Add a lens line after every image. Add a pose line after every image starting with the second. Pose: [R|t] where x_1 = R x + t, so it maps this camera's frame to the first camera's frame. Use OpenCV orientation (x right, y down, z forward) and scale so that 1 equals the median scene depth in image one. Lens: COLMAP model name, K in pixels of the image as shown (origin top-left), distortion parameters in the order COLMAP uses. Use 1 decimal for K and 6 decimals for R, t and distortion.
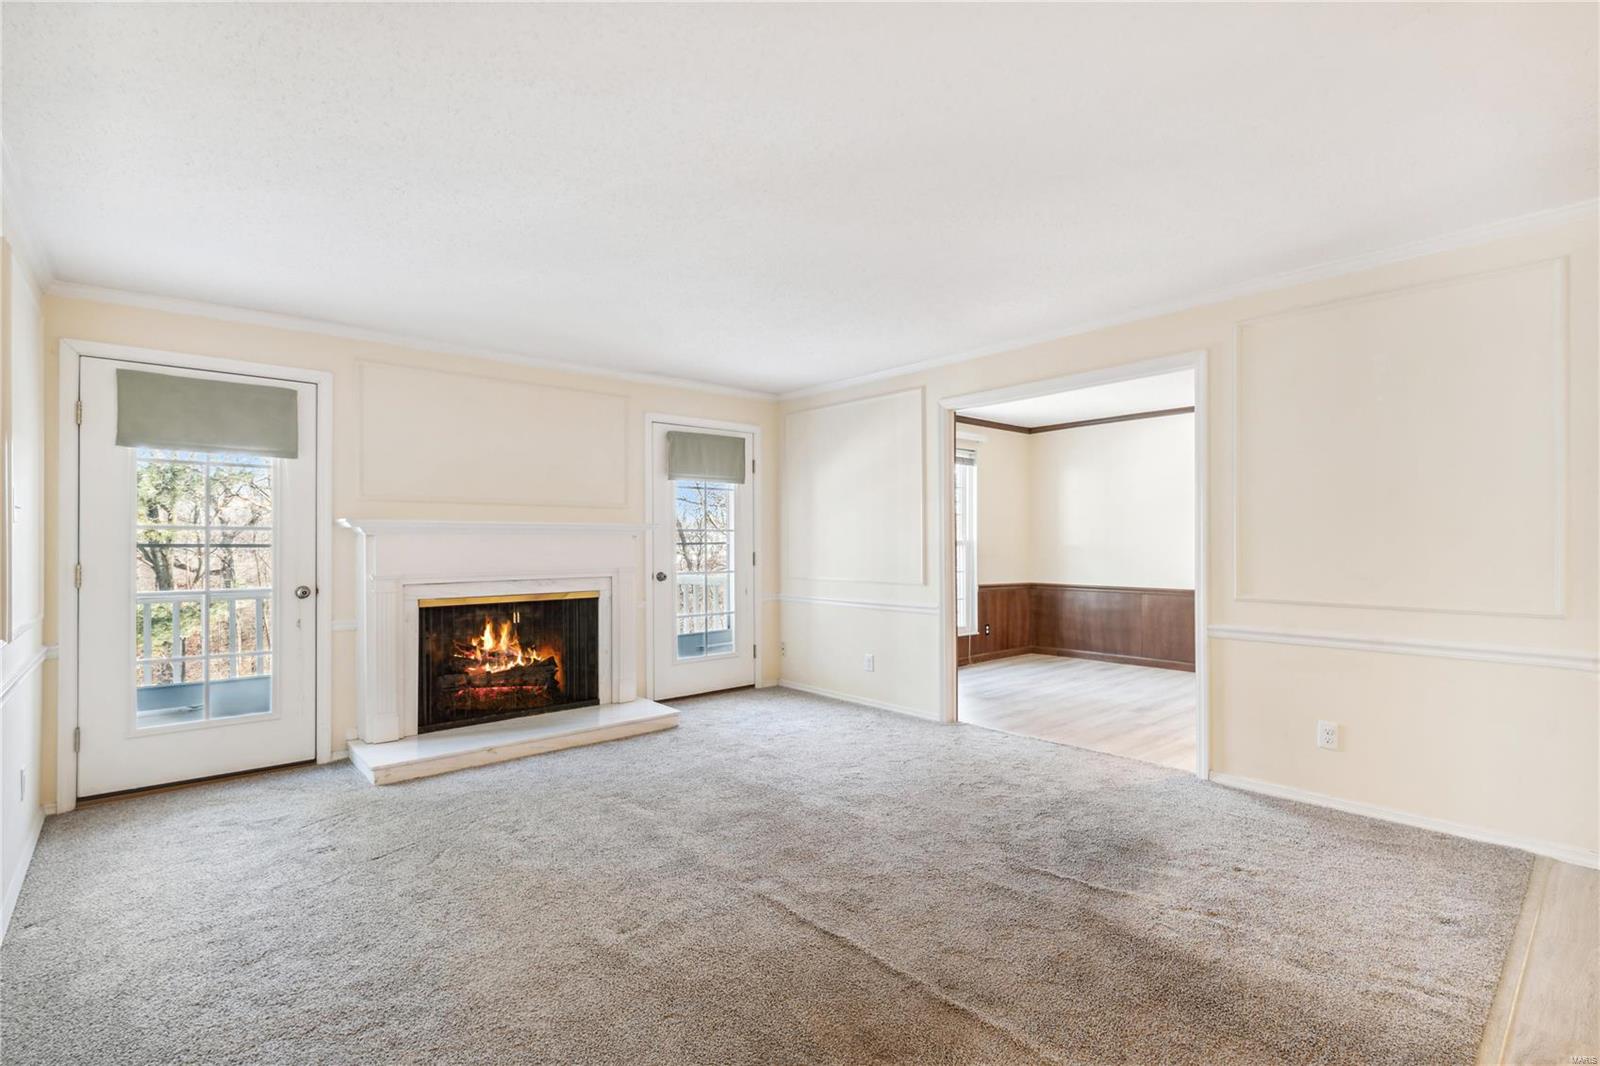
lens RADIAL K [[737.7, 0, 801.7], [0, 737.7, 540.4], [0, 0, 1]] dist [-0.003221, 0.000045]
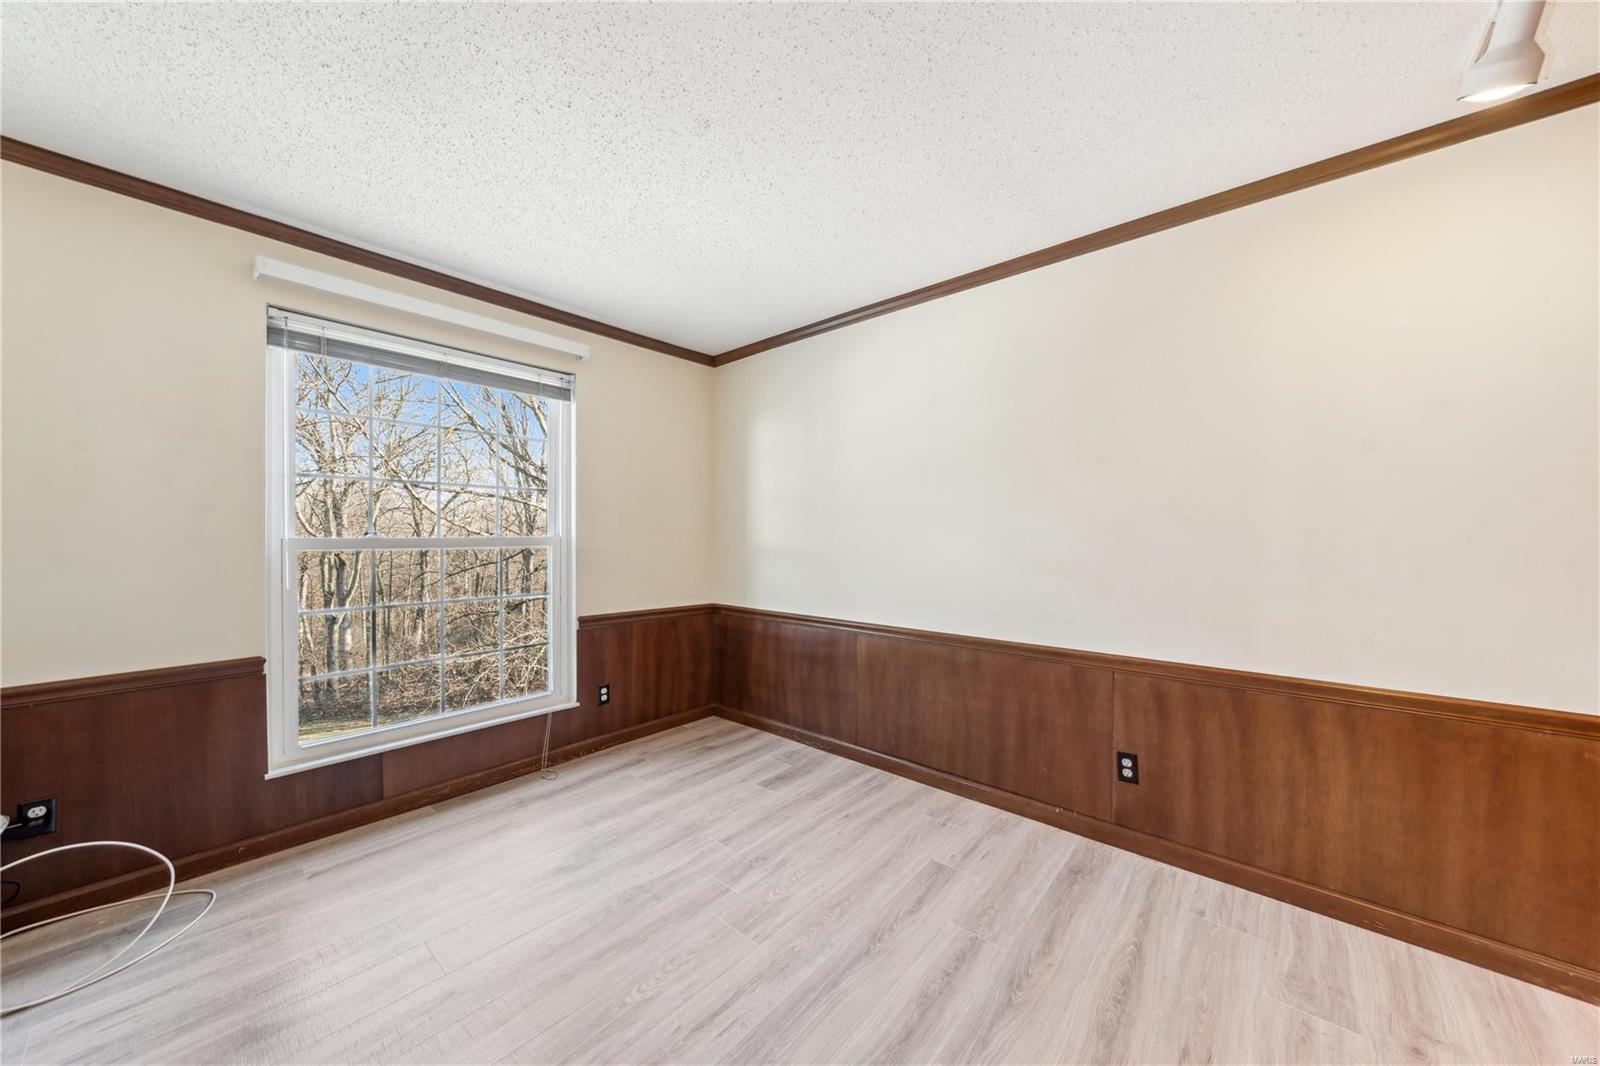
lens RADIAL K [[556.0, 0, 800.9], [0, 556.0, 536.8], [0, 0, 1]] dist [0.000172, 0.000000]
pose [[0.991571, 0.002111, 0.129545, 0.338897], [-0.003052, 0.999970, 0.007072, -0.003231], [-0.129527, -0.007407, 0.991548, 0.546401]]
